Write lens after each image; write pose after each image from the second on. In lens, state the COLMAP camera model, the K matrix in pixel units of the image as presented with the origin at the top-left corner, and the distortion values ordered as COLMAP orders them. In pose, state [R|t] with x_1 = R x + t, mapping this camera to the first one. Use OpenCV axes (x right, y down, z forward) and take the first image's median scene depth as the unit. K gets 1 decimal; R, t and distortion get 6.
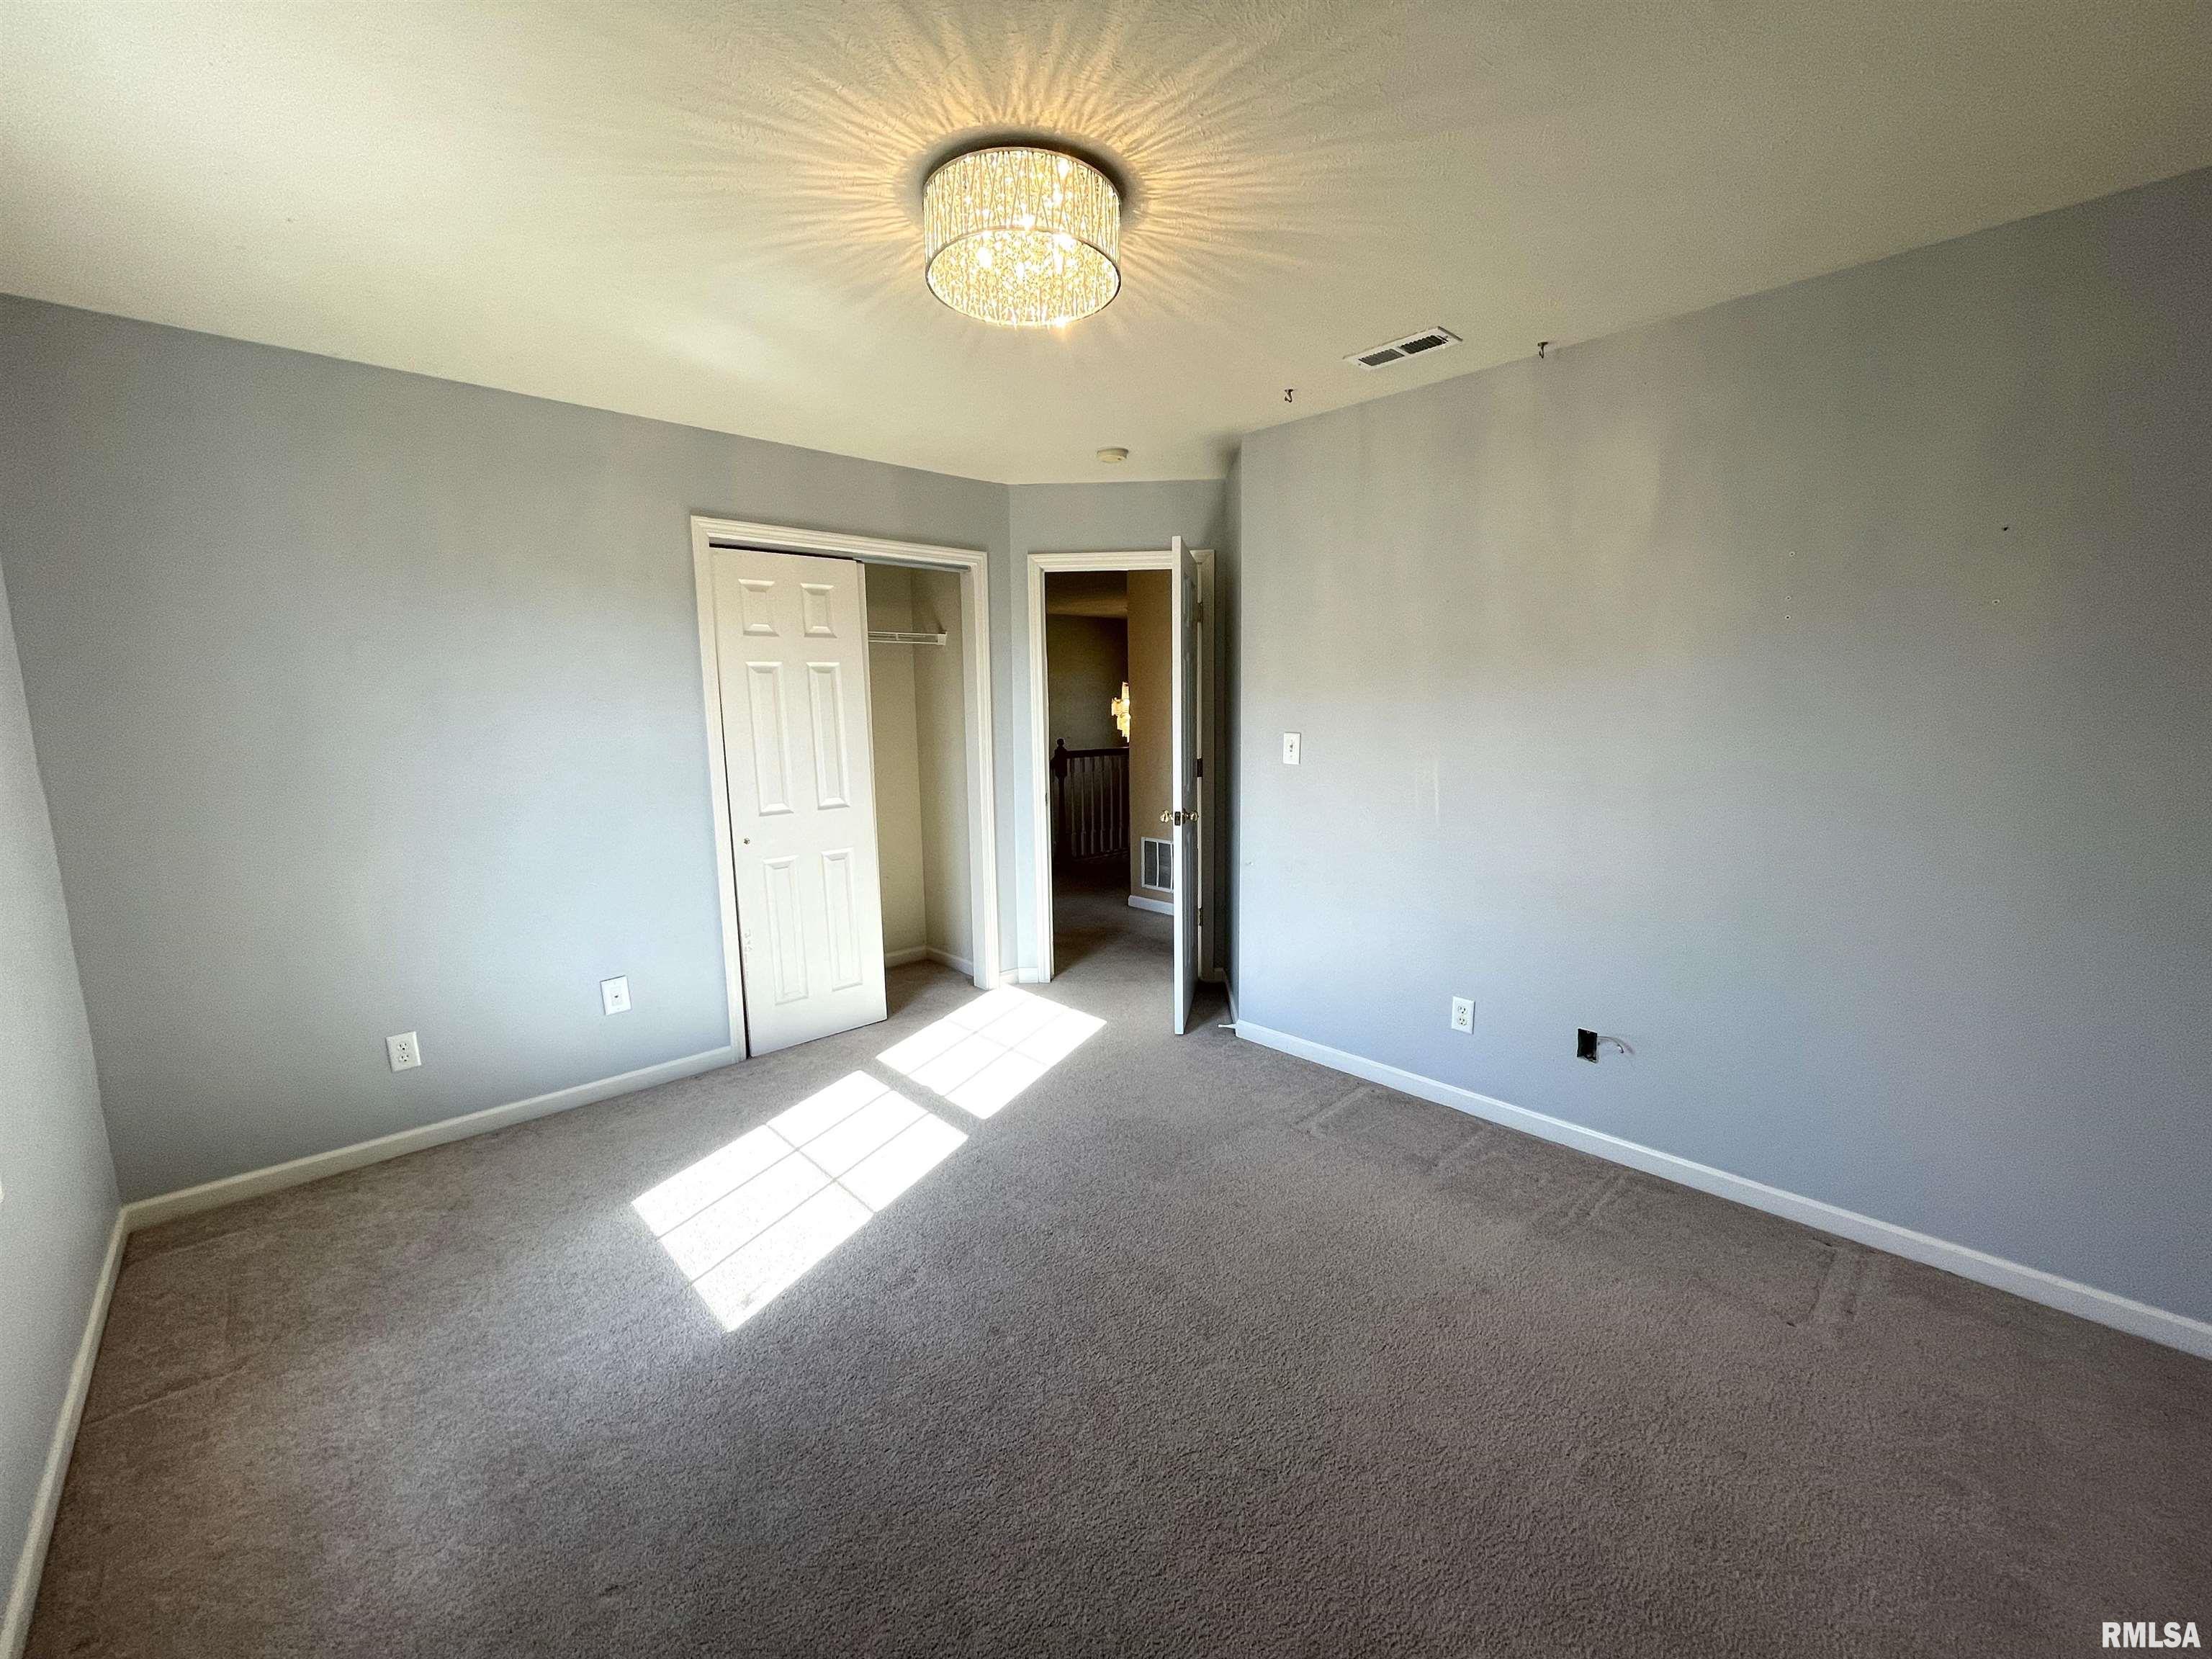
lens RADIAL K [[900.7, 0, 1109.9], [0, 900.7, 824.4], [0, 0, 1]] dist [-0.001711, 0.000475]
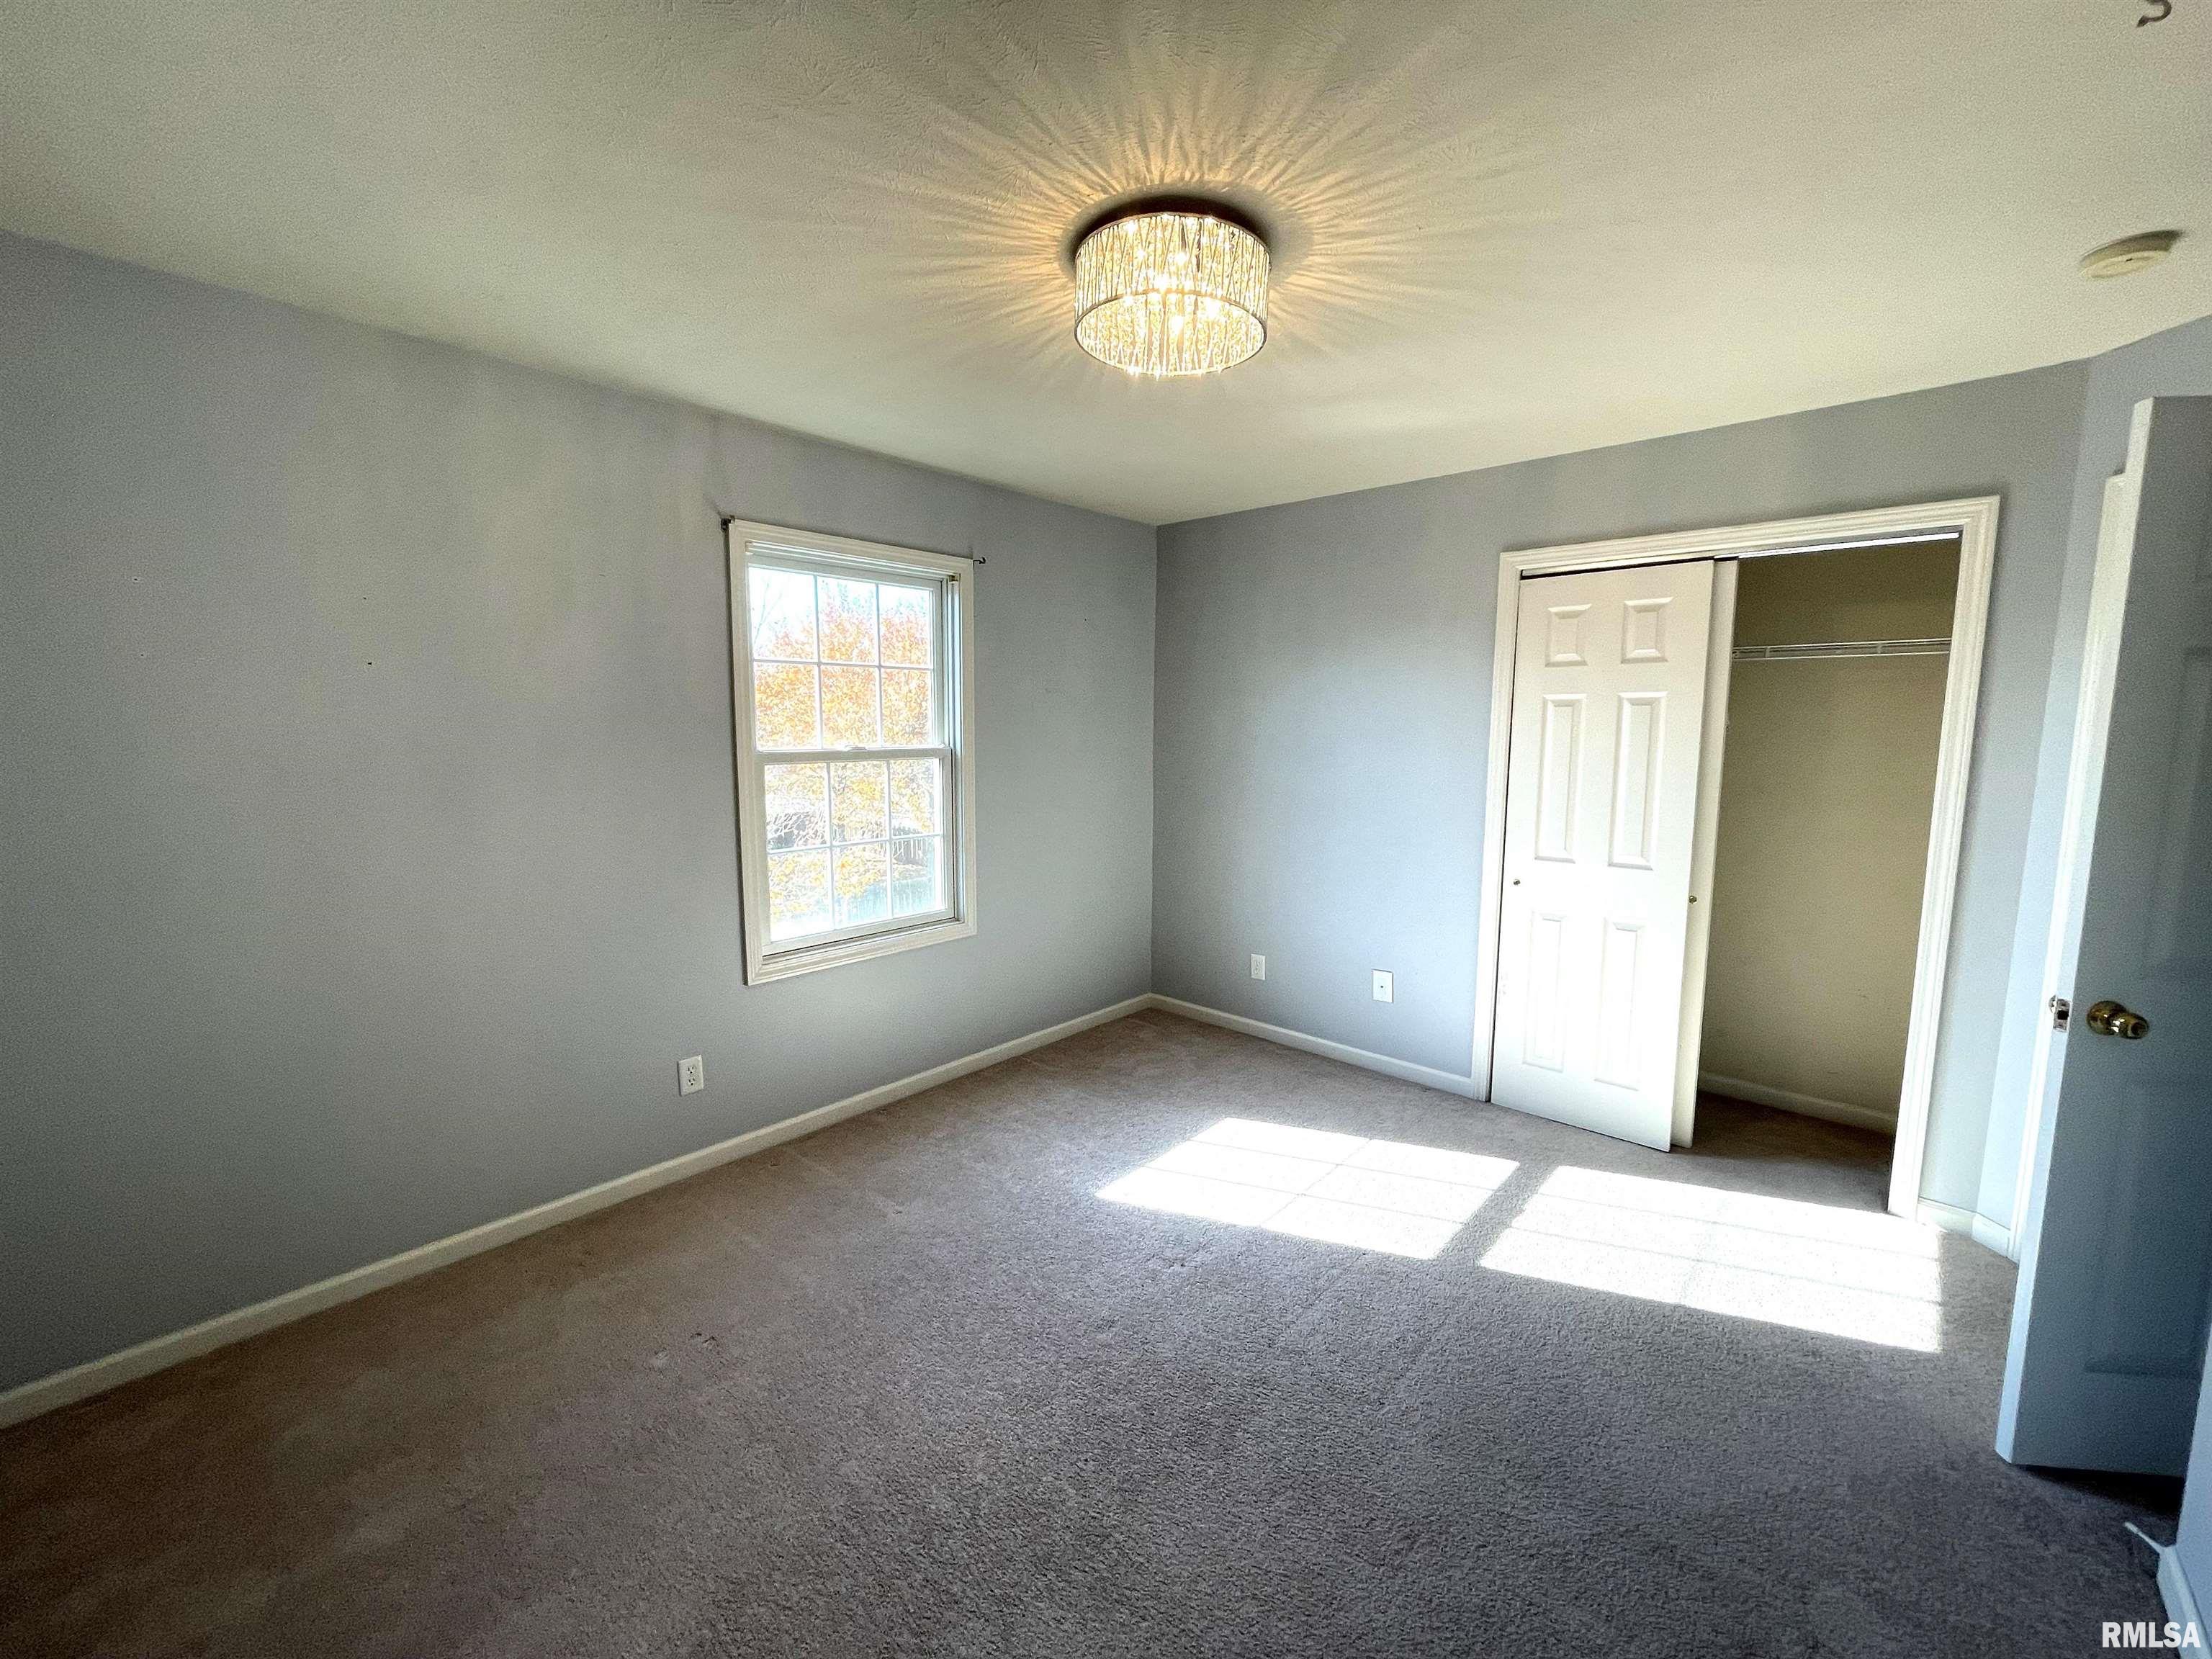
lens RADIAL K [[900.7, 0, 1113.8], [0, 900.7, 827.8], [0, 0, 1]] dist [-0.001711, 0.000475]
pose [[0.073837, 0.125160, -0.989385, 0.509215], [-0.148675, 0.982388, 0.113179, -0.083585], [0.986126, 0.138740, 0.091145, 0.488644]]
